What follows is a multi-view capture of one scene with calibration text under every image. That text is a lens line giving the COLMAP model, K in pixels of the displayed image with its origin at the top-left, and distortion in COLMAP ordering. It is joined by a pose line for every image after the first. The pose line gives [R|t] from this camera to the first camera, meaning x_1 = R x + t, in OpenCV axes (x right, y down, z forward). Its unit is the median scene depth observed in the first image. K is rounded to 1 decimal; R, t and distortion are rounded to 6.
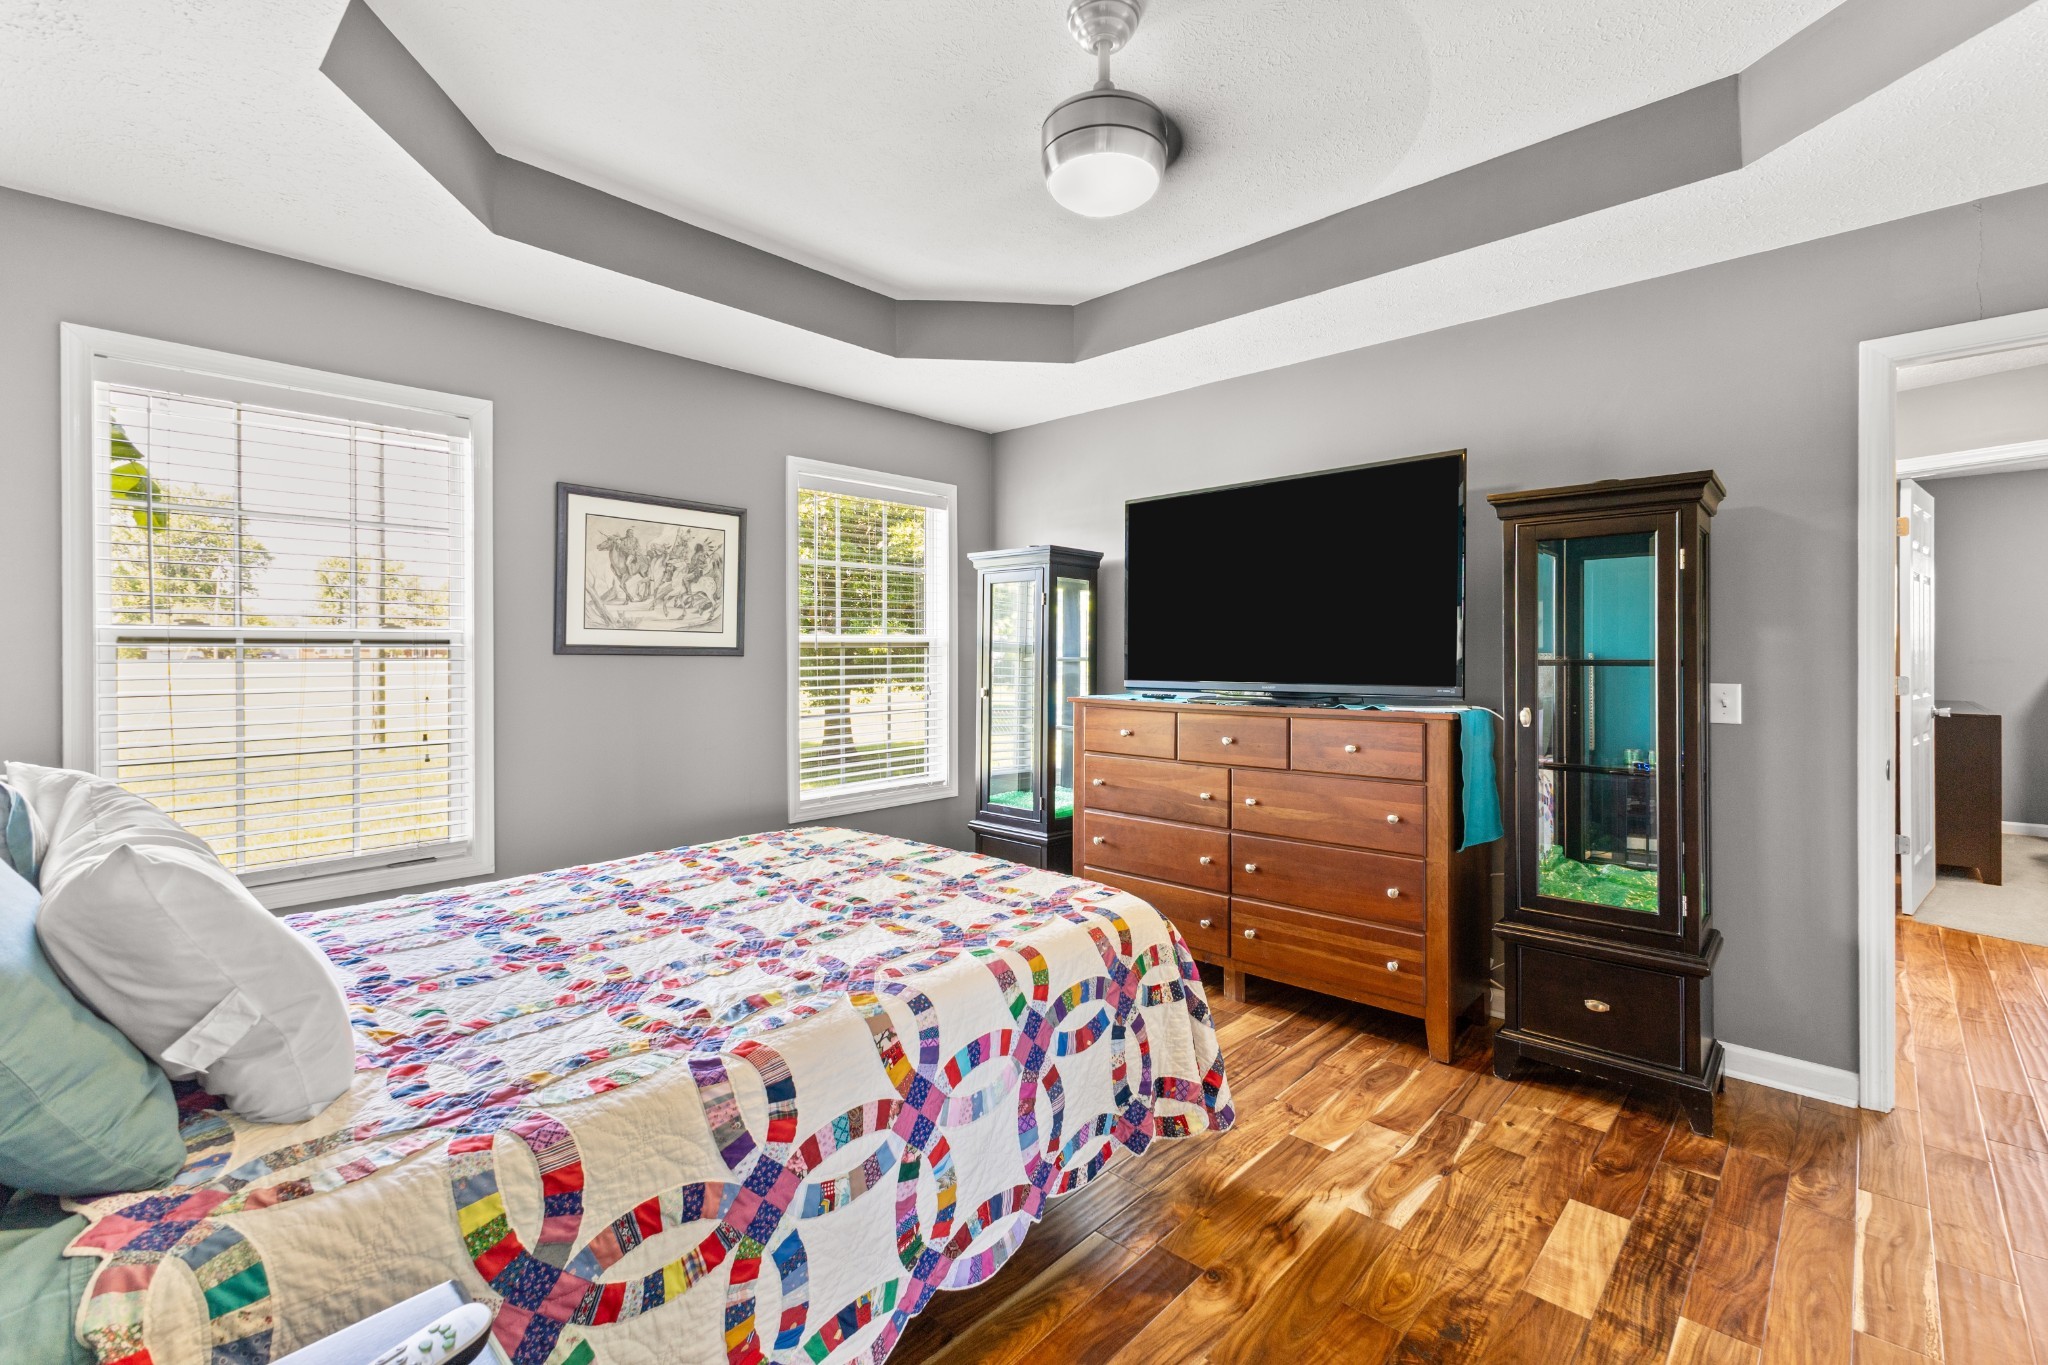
lens RADIAL K [[893.8, 0, 1022.0], [0, 893.8, 679.2], [0, 0, 1]] dist [0.003068, -0.000321]
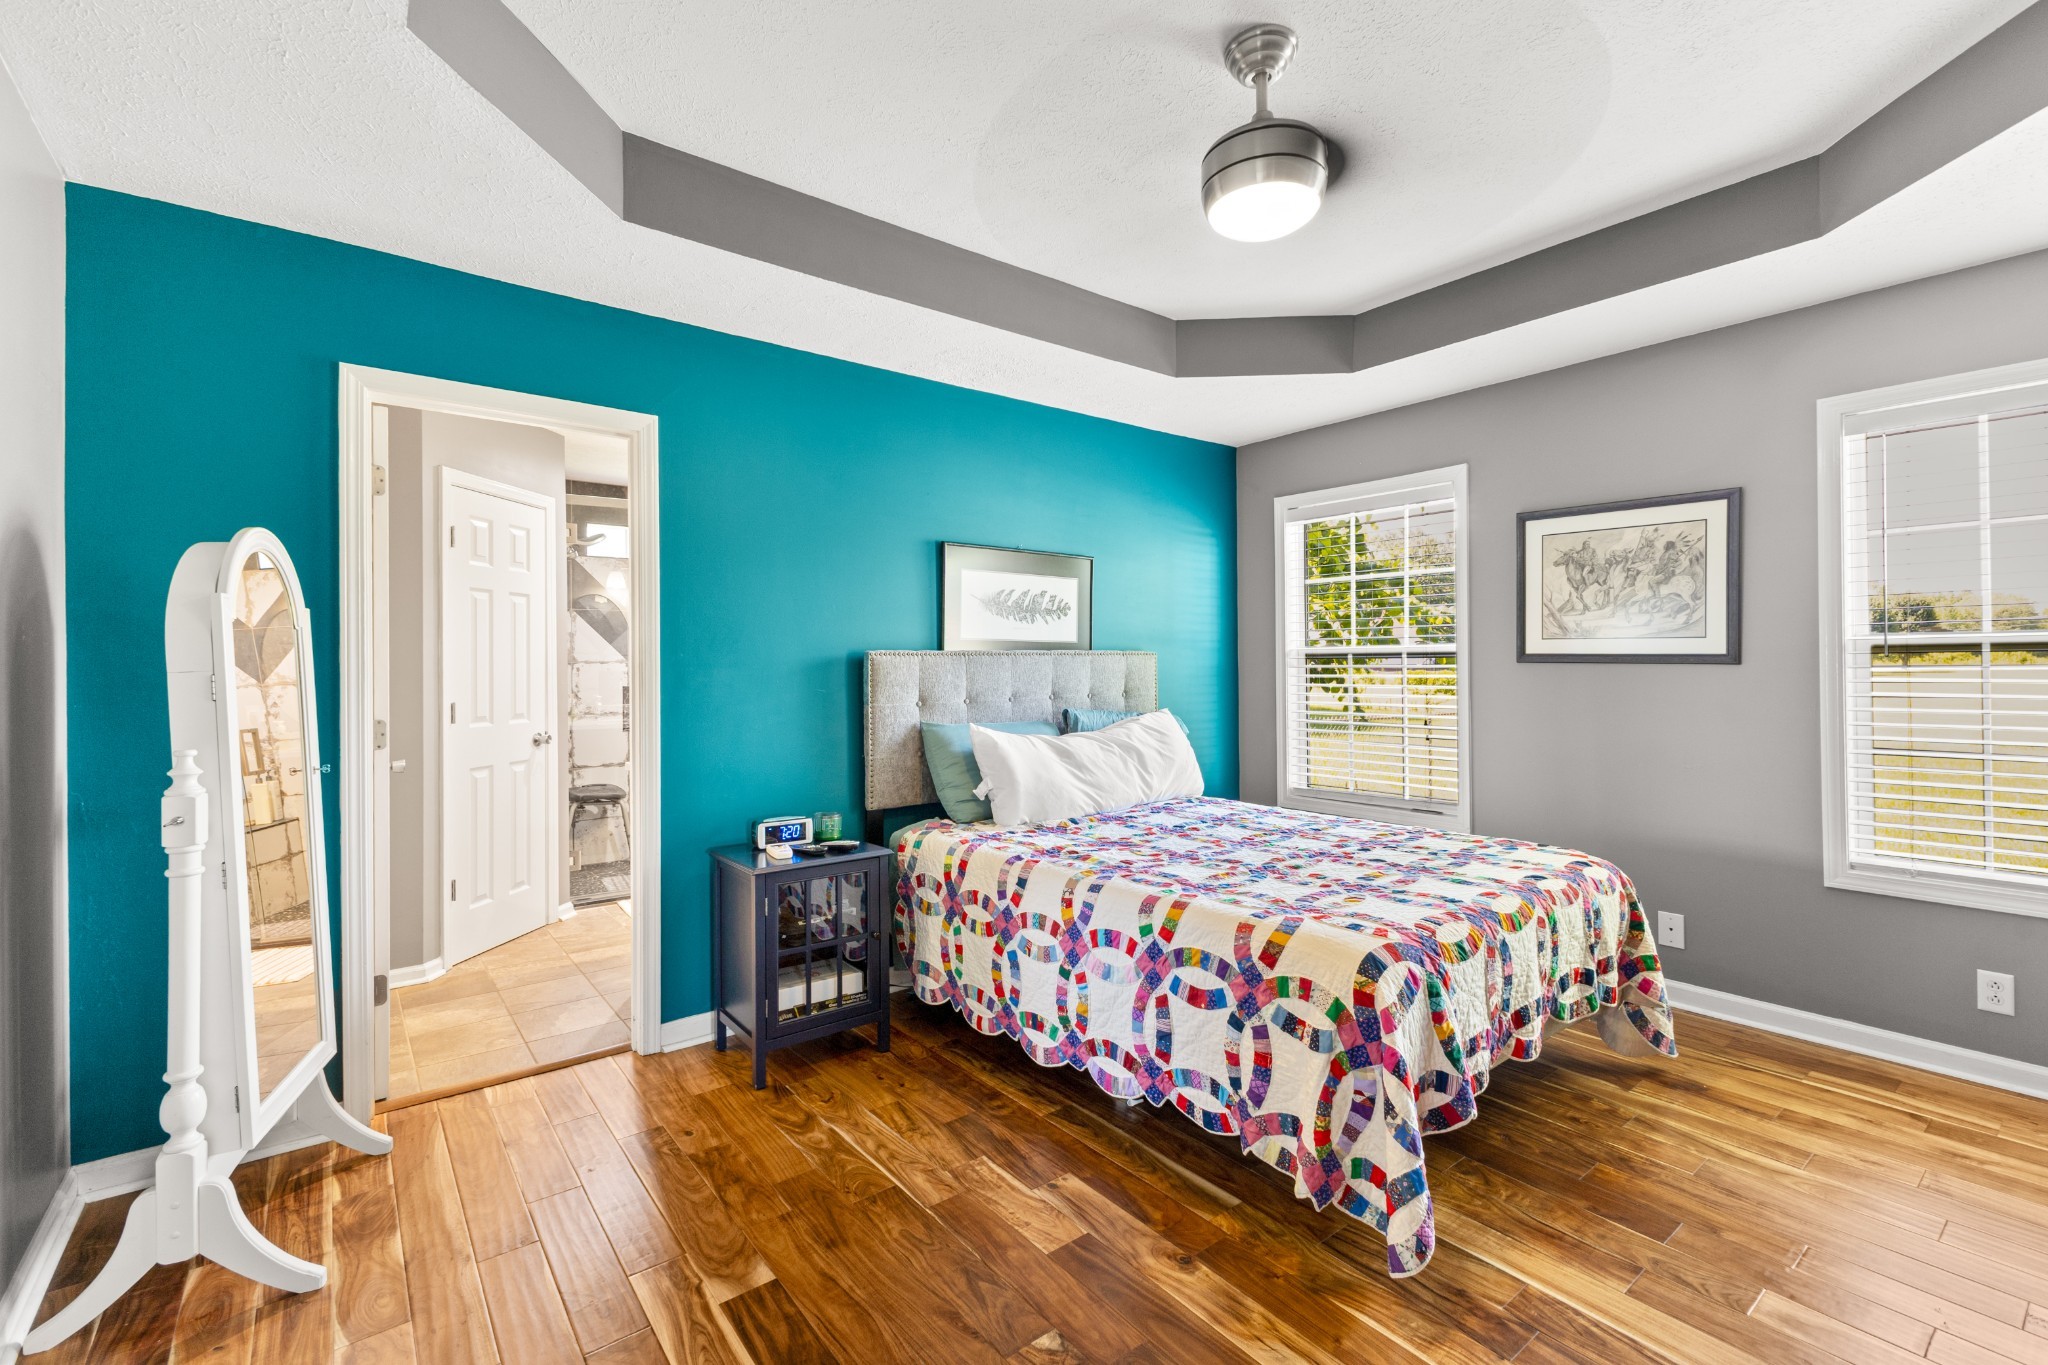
lens RADIAL K [[893.8, 0, 1022.0], [0, 893.8, 679.2], [0, 0, 1]] dist [0.003068, -0.000321]
pose [[-0.155287, 0.022938, -0.987603, 1.218490], [-0.019587, 0.999462, 0.026294, -0.039948], [0.987675, 0.023427, -0.154754, 0.919402]]
